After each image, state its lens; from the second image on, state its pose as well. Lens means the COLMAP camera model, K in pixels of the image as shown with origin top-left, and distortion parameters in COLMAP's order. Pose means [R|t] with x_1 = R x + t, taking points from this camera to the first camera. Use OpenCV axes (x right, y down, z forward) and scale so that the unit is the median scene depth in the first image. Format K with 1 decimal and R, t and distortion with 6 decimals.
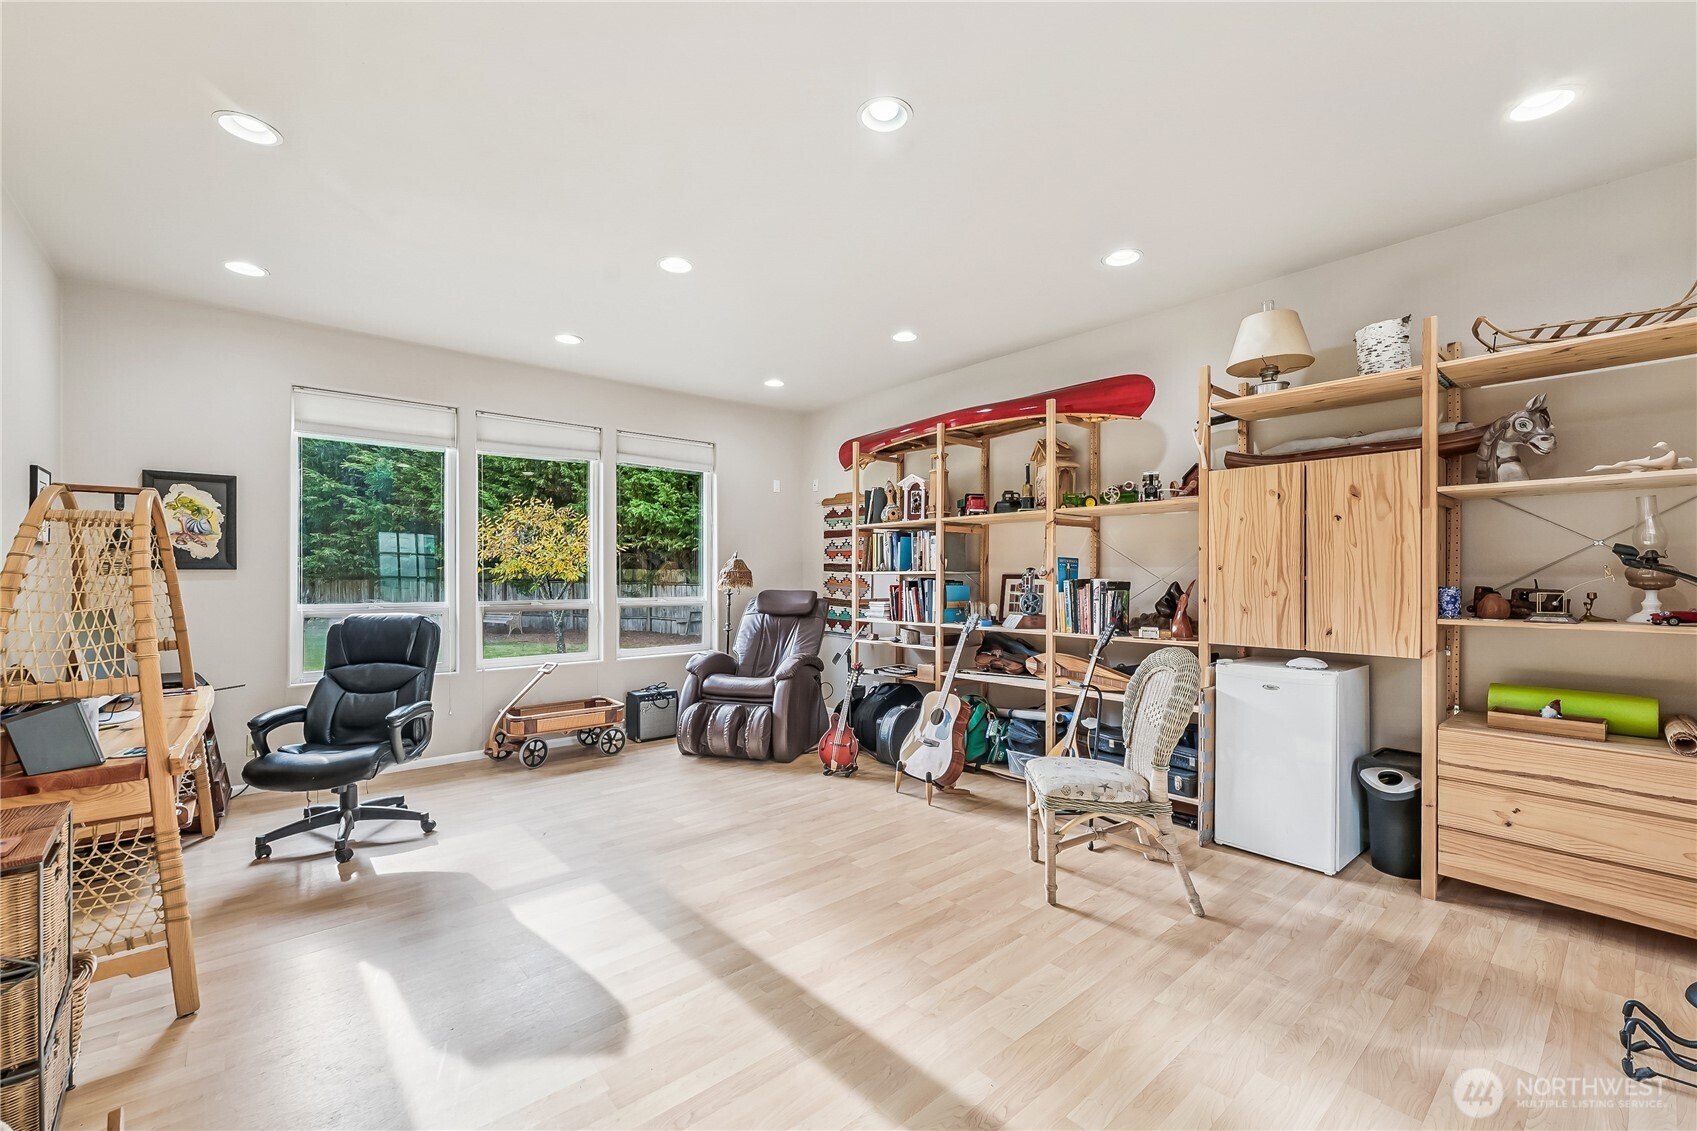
lens RADIAL K [[694.2, 0, 844.7], [0, 694.2, 573.7], [0, 0, 1]] dist [0.001862, -0.000633]
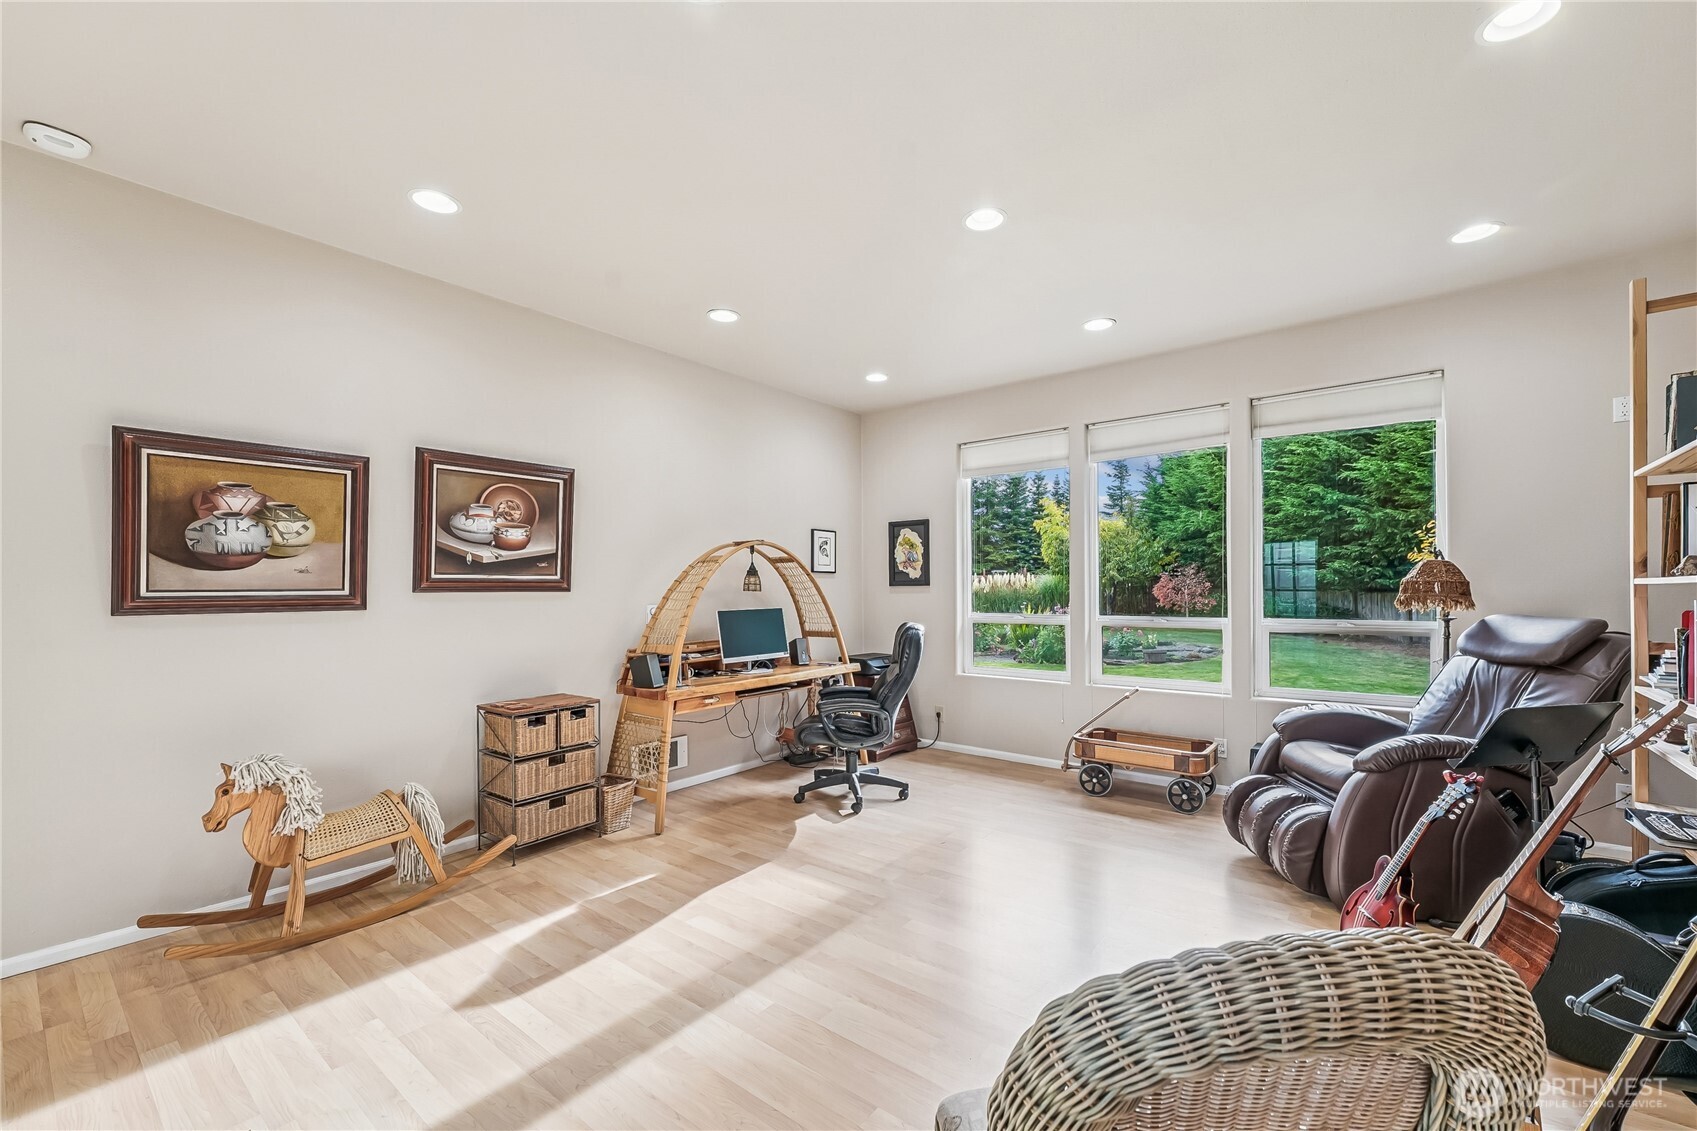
lens RADIAL K [[694.2, 0, 844.7], [0, 694.2, 582.5], [0, 0, 1]] dist [0.001862, -0.000633]
pose [[0.192315, -0.014643, -0.981224, 0.430806], [0.009430, 0.999870, -0.013073, 0.003799], [0.981288, -0.006739, 0.192428, 0.527996]]
